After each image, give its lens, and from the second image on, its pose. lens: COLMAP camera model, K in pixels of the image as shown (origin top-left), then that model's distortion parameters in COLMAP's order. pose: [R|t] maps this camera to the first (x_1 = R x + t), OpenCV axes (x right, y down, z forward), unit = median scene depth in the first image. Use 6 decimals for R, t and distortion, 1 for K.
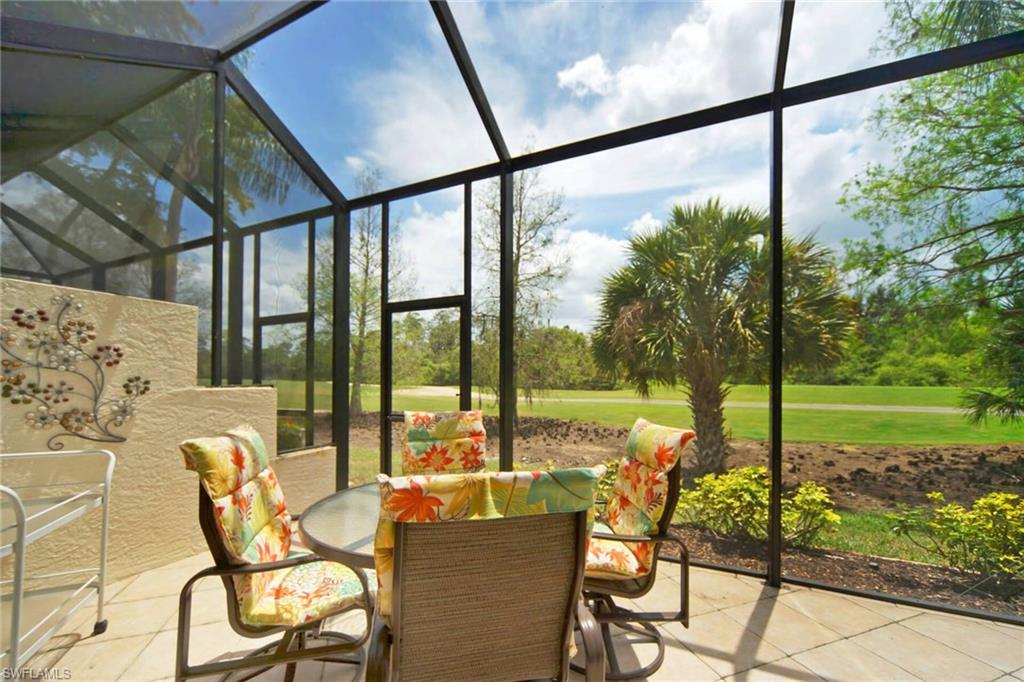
lens RADIAL K [[402.1, 0, 521.9], [0, 402.1, 357.9], [0, 0, 1]] dist [-0.009590, 0.000042]
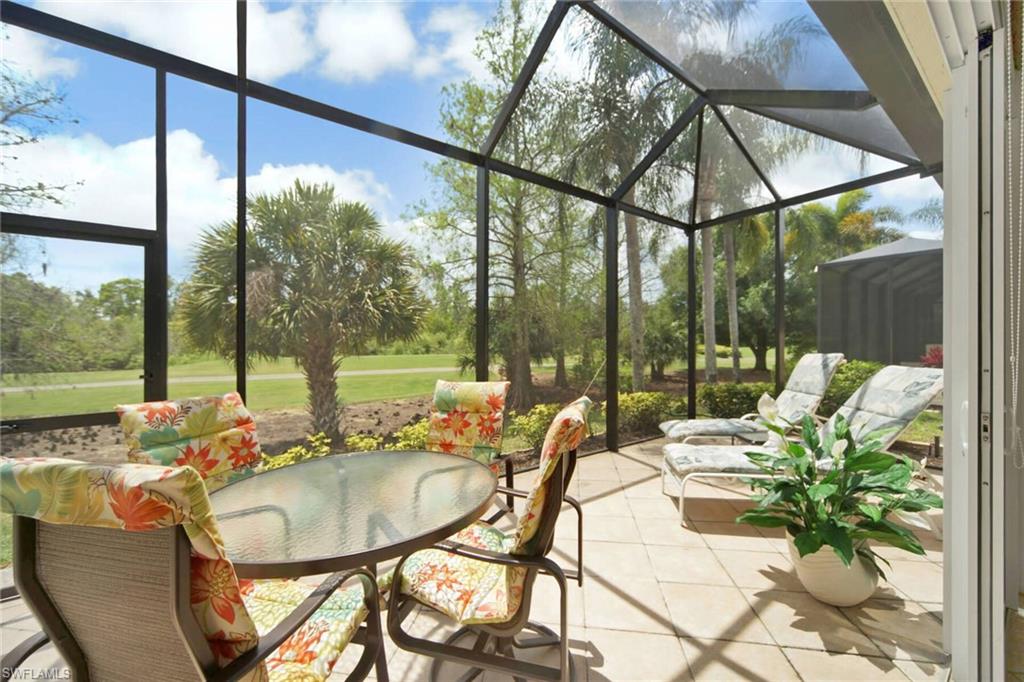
lens RADIAL K [[387.2, 0, 512.0], [0, 387.2, 341.0], [0, 0, 1]] dist [-0.026395, -0.000014]
pose [[0.488807, 0.005006, 0.872378, -0.407057], [-0.025397, 0.999641, 0.008494, 0.010687], [-0.872022, -0.026307, 0.488759, 0.151936]]
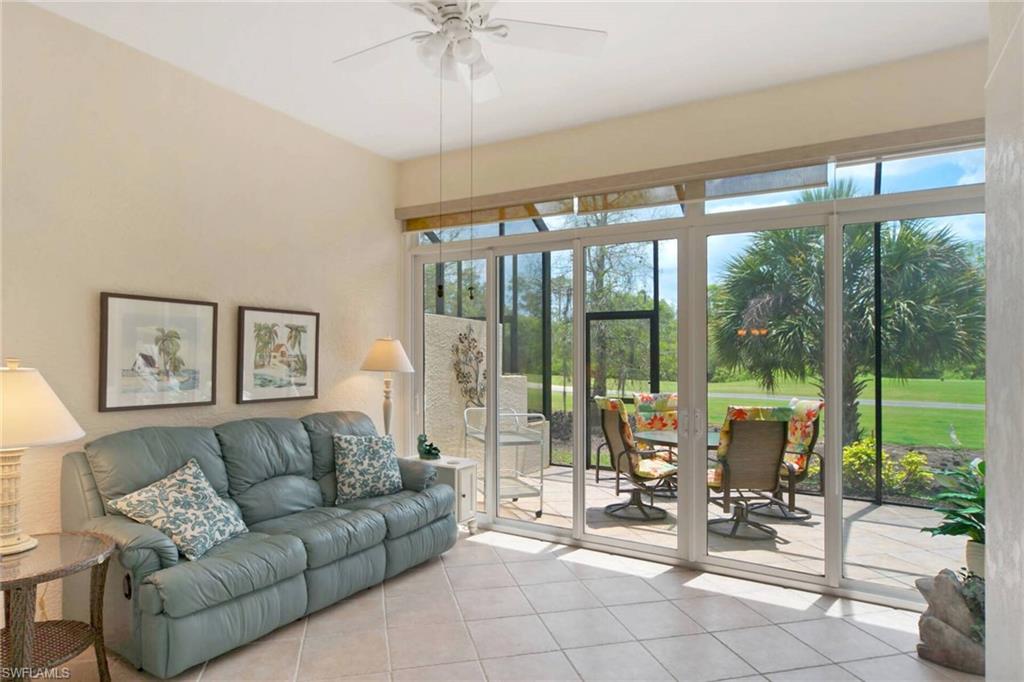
lens RADIAL K [[602.8, 0, 515.1], [0, 602.8, 307.1], [0, 0, 1]] dist [-0.002547, 0.000124]
pose [[0.997446, 0.008648, -0.070903, -0.473223], [-0.011388, 0.999200, -0.038339, -0.084177], [0.070515, 0.039048, 0.996746, -1.106347]]
